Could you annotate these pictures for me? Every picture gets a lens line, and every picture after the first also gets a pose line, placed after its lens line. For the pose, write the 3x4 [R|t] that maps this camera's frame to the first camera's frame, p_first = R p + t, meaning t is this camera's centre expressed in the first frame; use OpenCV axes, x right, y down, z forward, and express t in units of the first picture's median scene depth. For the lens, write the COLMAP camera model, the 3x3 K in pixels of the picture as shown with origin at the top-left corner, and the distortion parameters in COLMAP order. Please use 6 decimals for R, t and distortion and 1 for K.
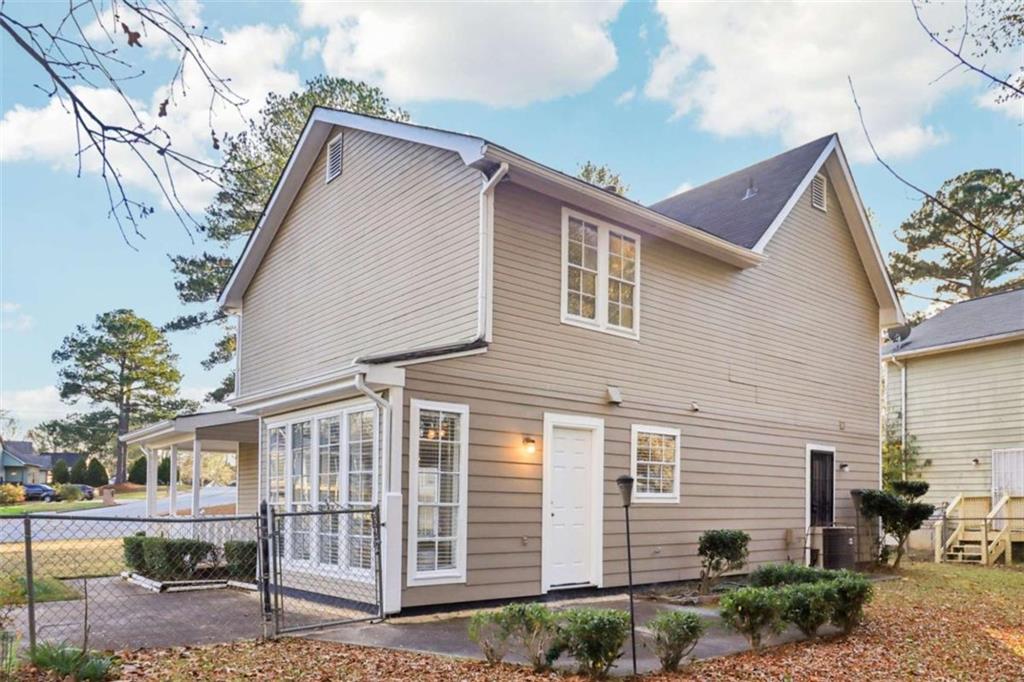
lens RADIAL K [[721.7, 0, 510.6], [0, 721.7, 333.9], [0, 0, 1]] dist [-0.000402, -0.000658]
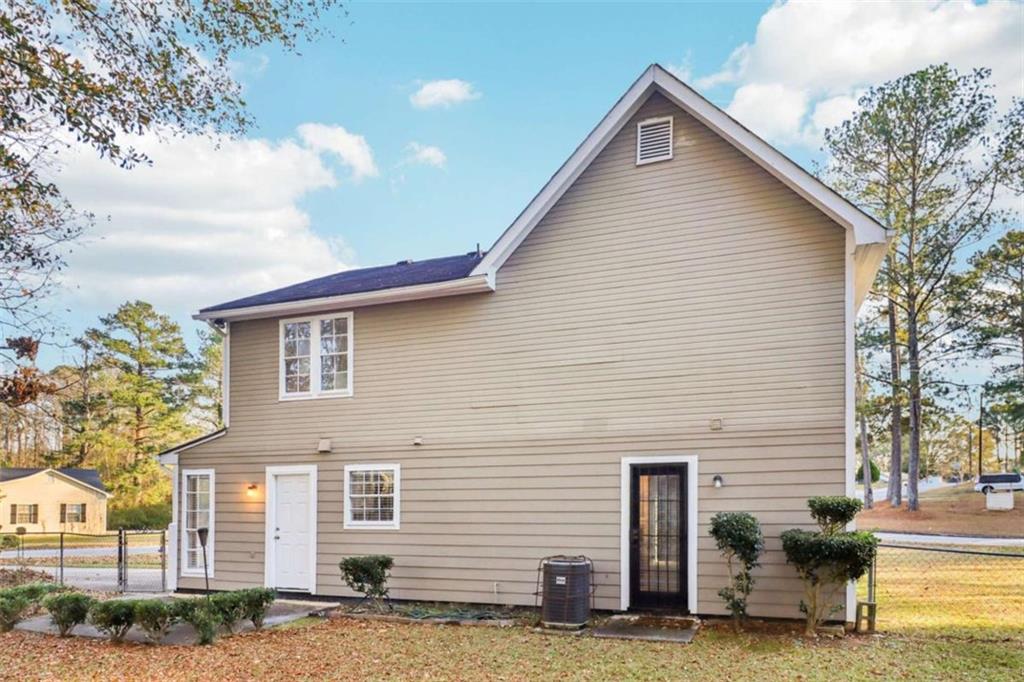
lens RADIAL K [[616.6, 0, 519.3], [0, 616.6, 346.9], [0, 0, 1]] dist [0.012708, -0.004379]
pose [[0.504205, -0.220180, -0.835044, 1.337267], [0.204259, 0.969920, -0.132411, 0.136970], [0.839080, -0.103803, 0.534012, 0.745725]]
